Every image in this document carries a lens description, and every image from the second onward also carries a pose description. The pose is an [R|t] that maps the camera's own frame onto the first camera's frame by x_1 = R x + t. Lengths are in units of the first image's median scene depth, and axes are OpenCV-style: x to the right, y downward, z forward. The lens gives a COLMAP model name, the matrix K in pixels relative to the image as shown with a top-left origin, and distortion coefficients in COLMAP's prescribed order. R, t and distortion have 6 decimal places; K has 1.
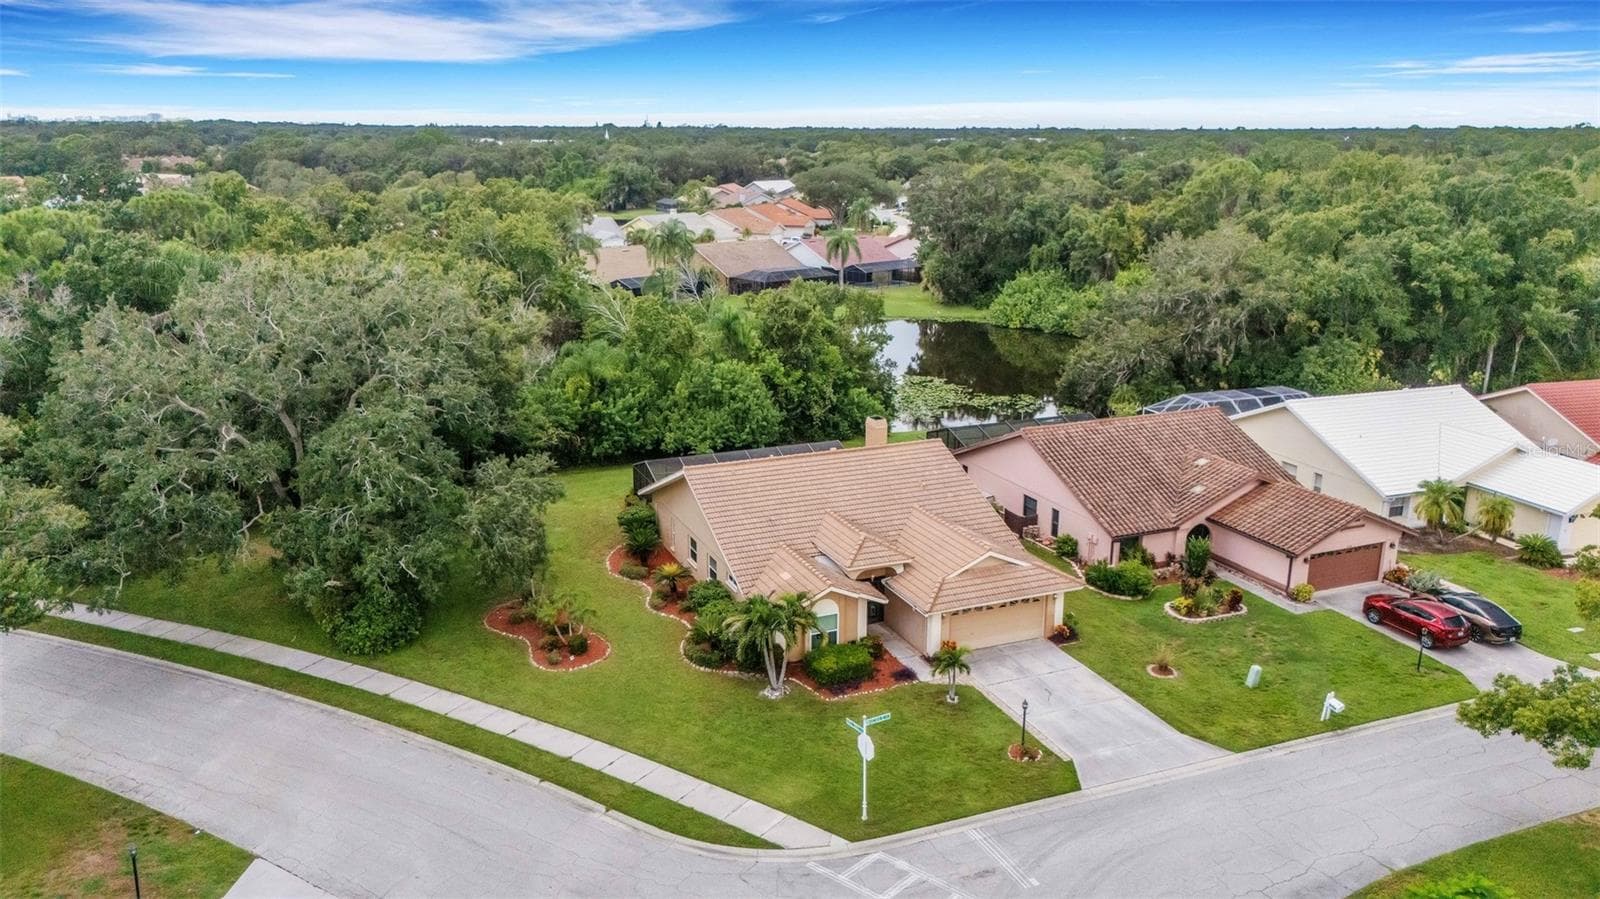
lens RADIAL K [[1185.2, 0, 798.2], [0, 1185.2, 448.0], [0, 0, 1]] dist [0.057911, -0.059291]
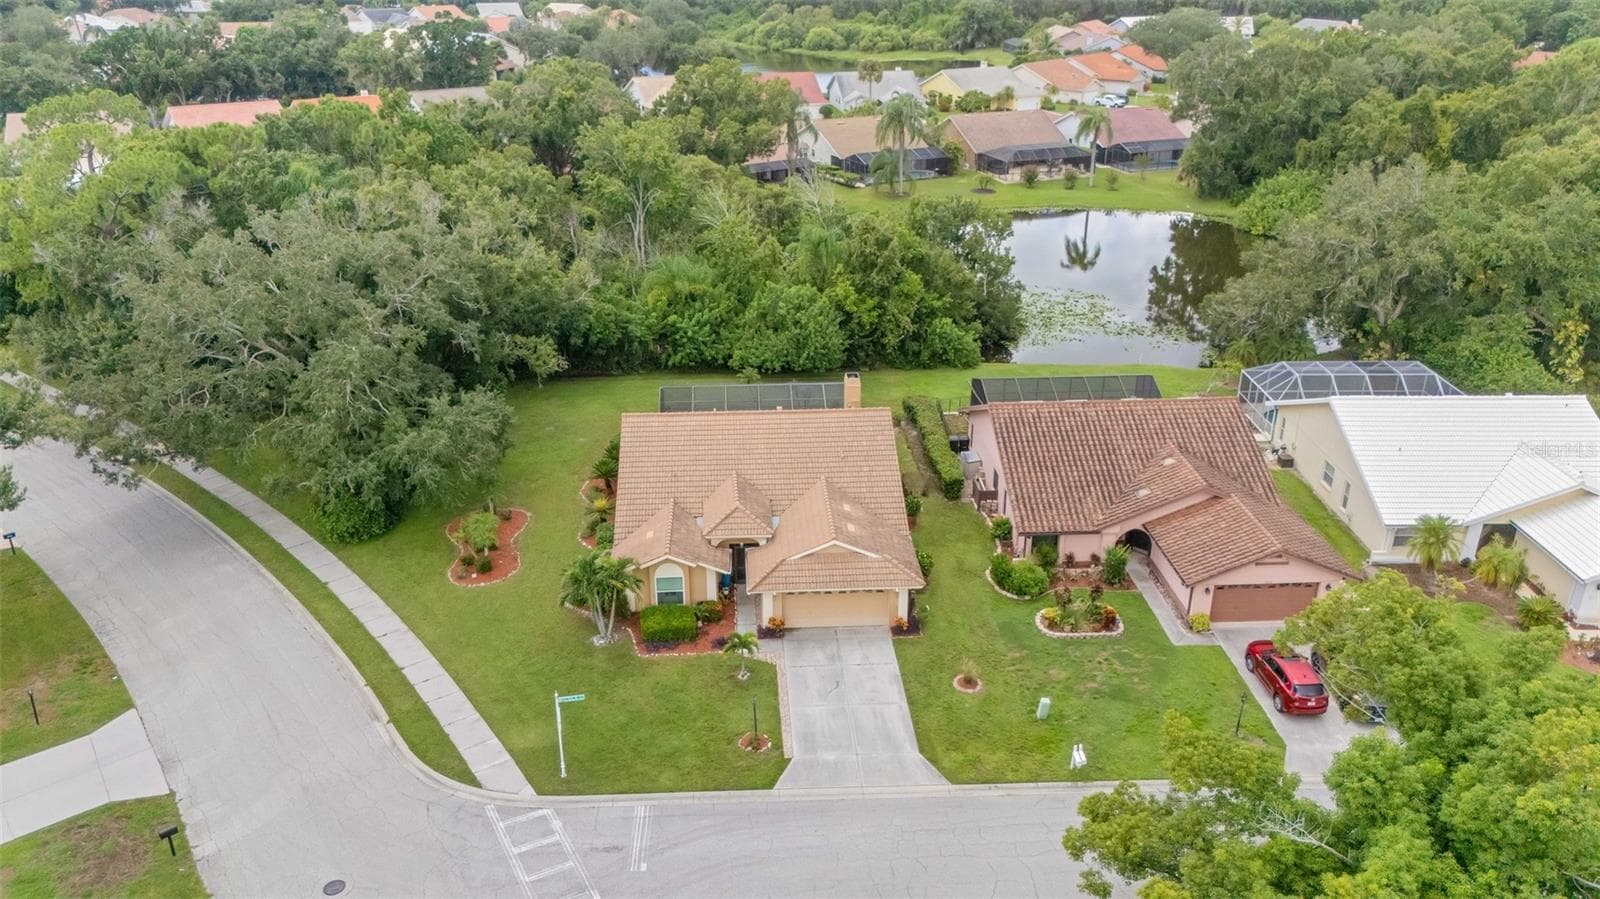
lens RADIAL K [[1185.2, 0, 800.1], [0, 1185.2, 452.4], [0, 0, 1]] dist [0.057911, -0.059291]
pose [[0.939170, 0.133412, -0.316481, 0.424852], [-0.084323, 0.982836, 0.164081, -0.147797], [0.332939, -0.127414, 0.934300, 0.024433]]
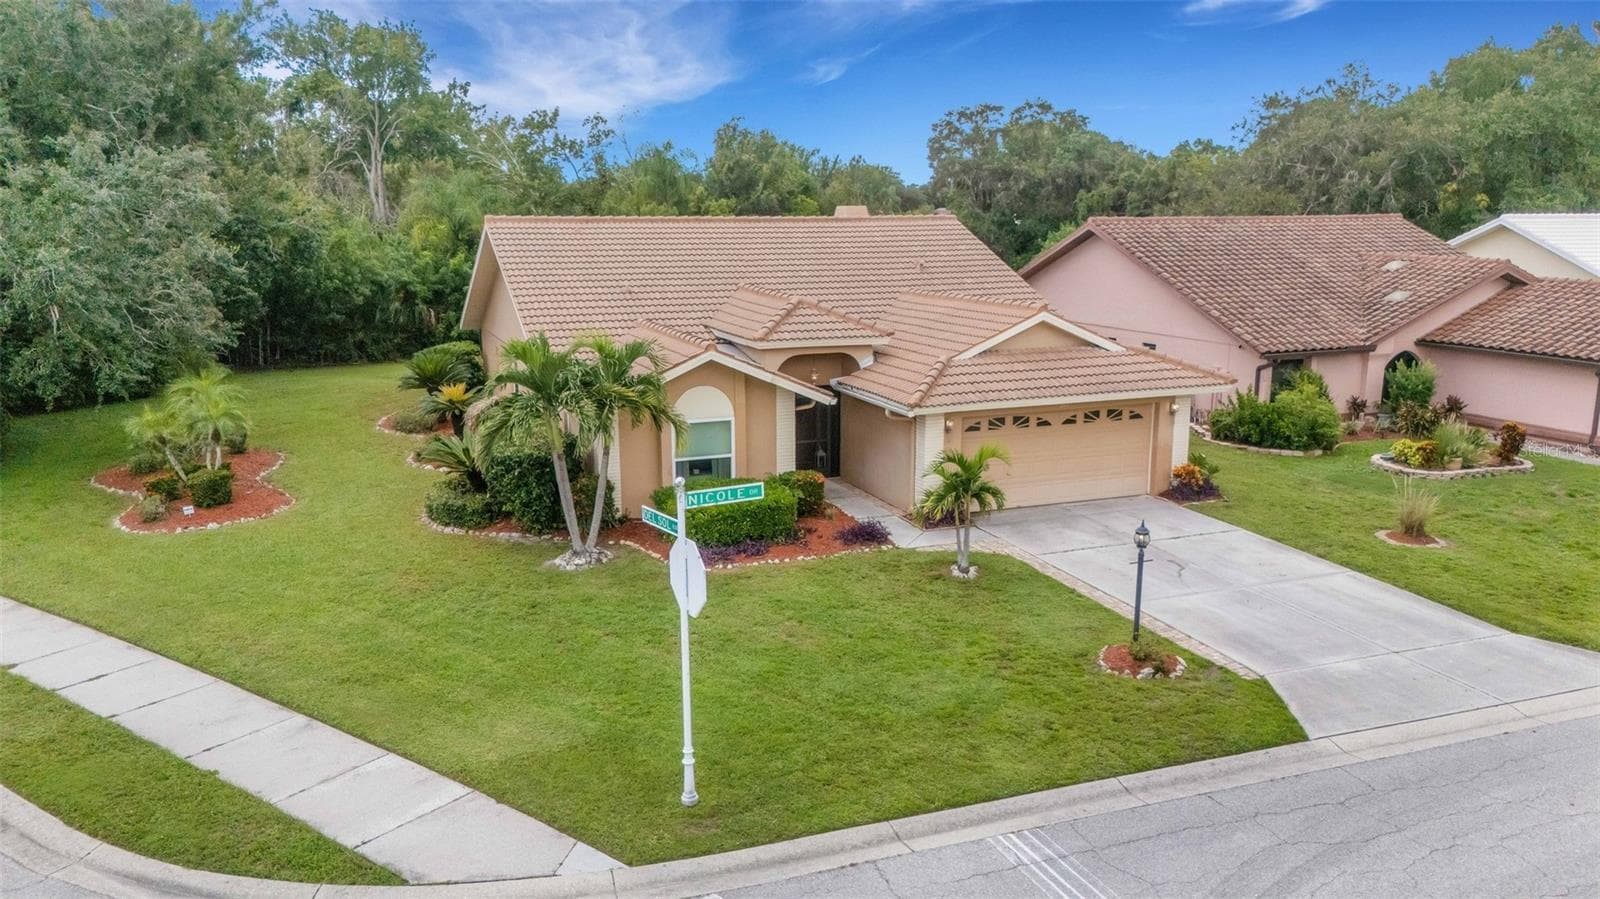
lens RADIAL K [[1185.2, 0, 797.5], [0, 1185.2, 446.9], [0, 0, 1]] dist [0.057911, -0.059291]
pose [[0.999506, 0.000002, -0.031425, 0.069166], [-0.002056, 0.997862, -0.065327, 0.166256], [0.031357, 0.065359, 0.997369, 0.468676]]
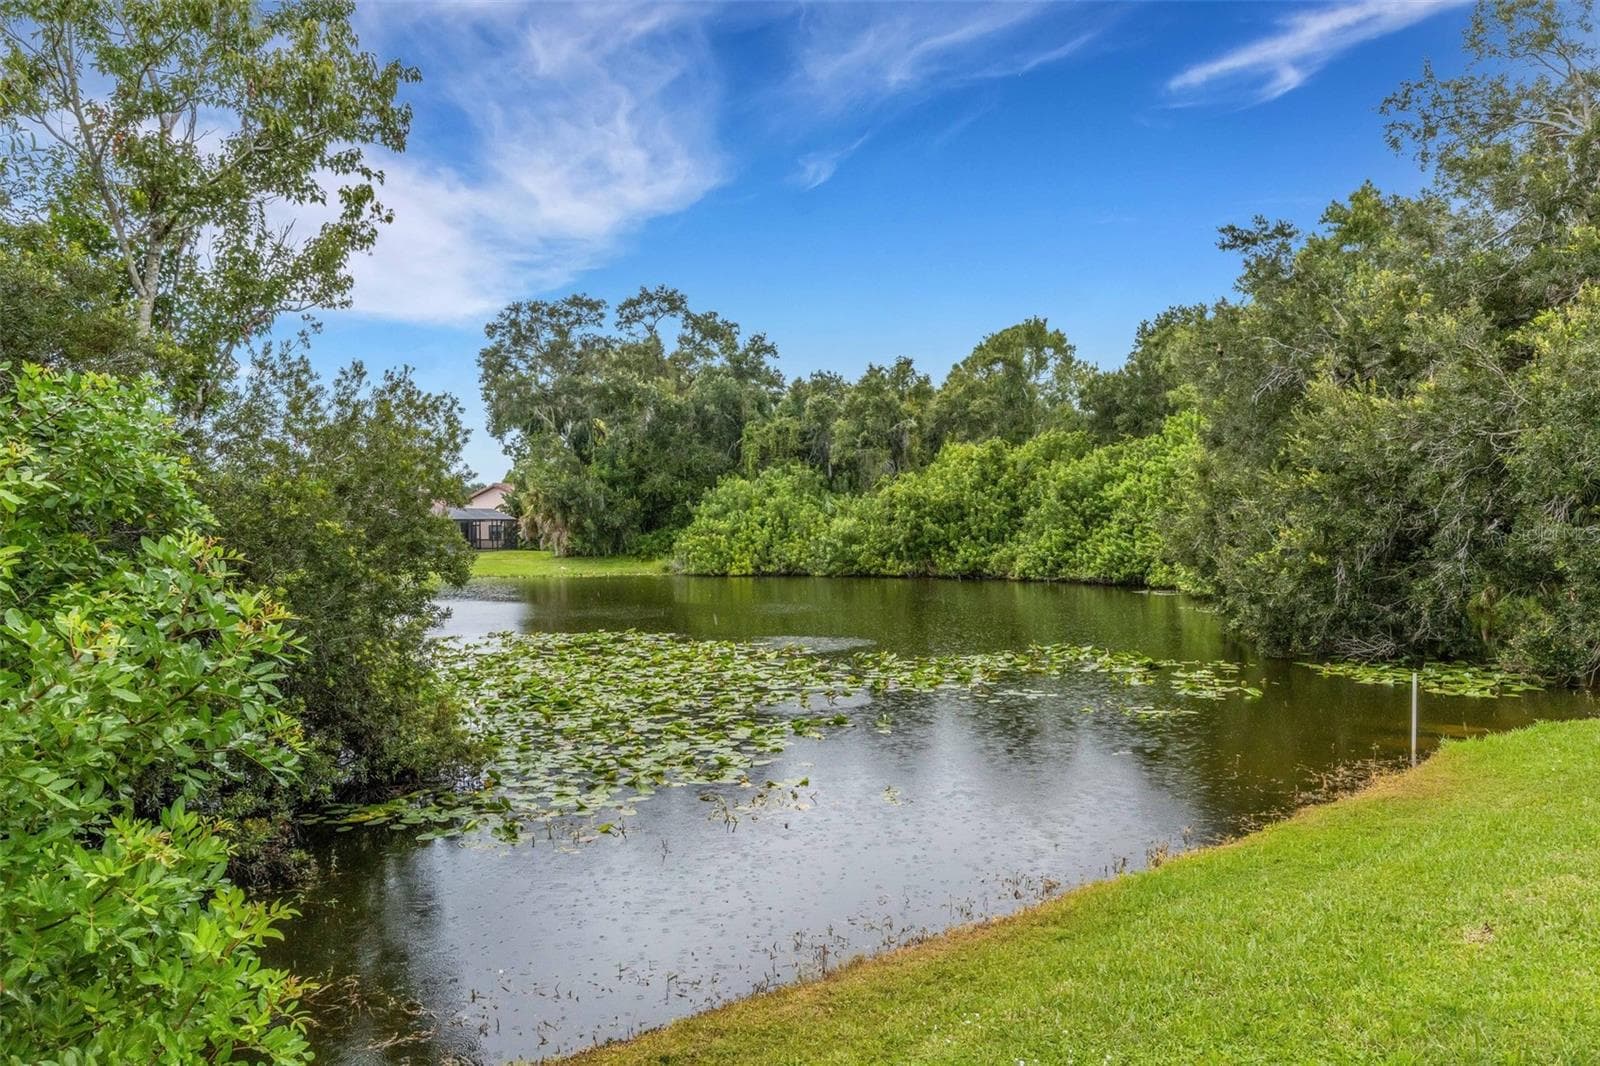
lens RADIAL K [[1100.1, 0, 798.4], [0, 1100.1, 539.9], [0, 0, 1]] dist [0.002344, -0.001323]
pose [[0.930076, -0.024302, 0.366562, 0.119523], [0.112608, 0.968637, -0.221500, -0.044764], [-0.349682, 0.247290, 0.903643, 1.544936]]
